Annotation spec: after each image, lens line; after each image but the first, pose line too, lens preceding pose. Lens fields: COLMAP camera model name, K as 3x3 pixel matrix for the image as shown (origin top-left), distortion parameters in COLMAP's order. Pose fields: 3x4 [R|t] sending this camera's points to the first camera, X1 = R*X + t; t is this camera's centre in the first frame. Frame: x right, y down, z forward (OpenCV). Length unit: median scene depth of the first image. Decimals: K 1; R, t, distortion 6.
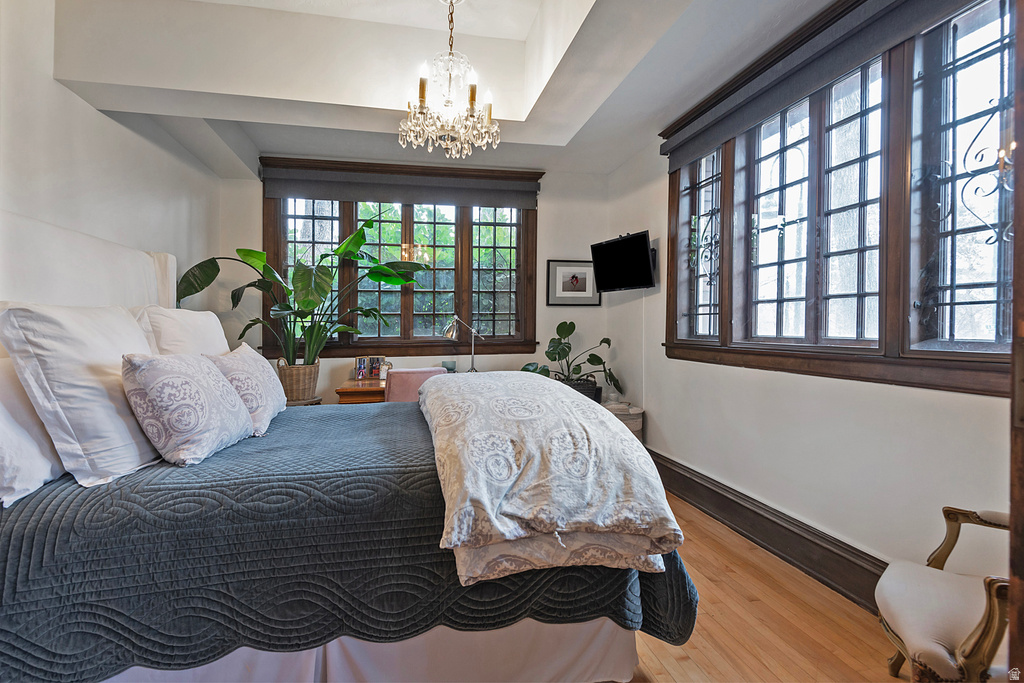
lens RADIAL K [[470.3, 0, 512.1], [0, 470.3, 332.9], [0, 0, 1]] dist [0.000064, -0.020692]
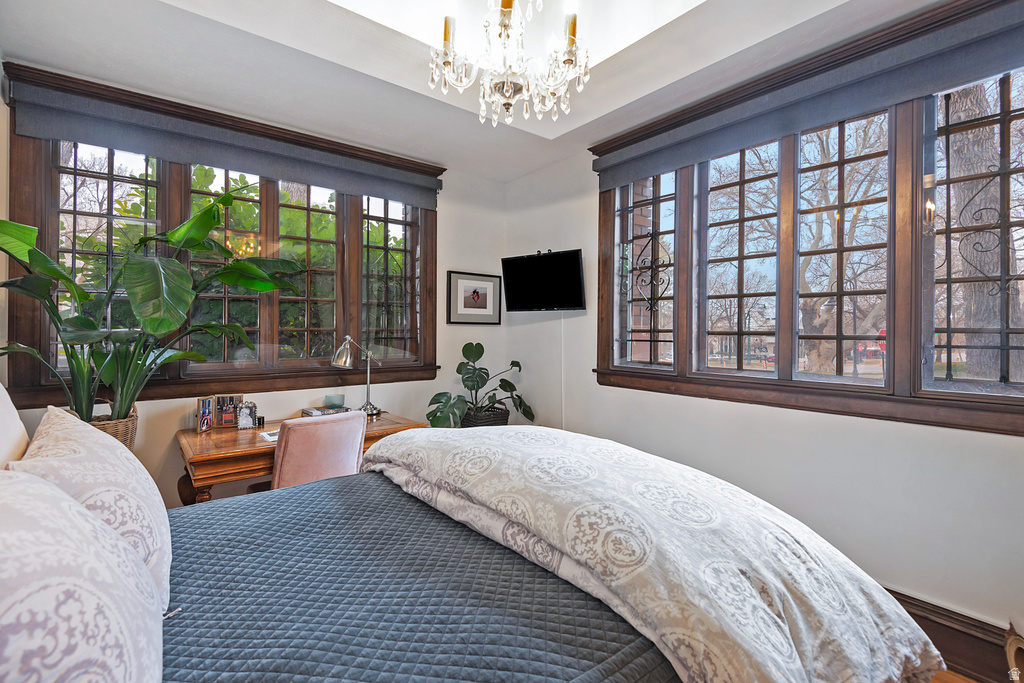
lens RADIAL K [[457.9, 0, 512.0], [0, 457.9, 341.5], [0, 0, 1]] dist [0.013597, -0.015639]
pose [[0.899207, 0.004956, 0.437496, -0.208703], [-0.007641, 0.999961, 0.004377, -0.032965], [-0.437457, -0.007278, 0.899210, 0.211176]]
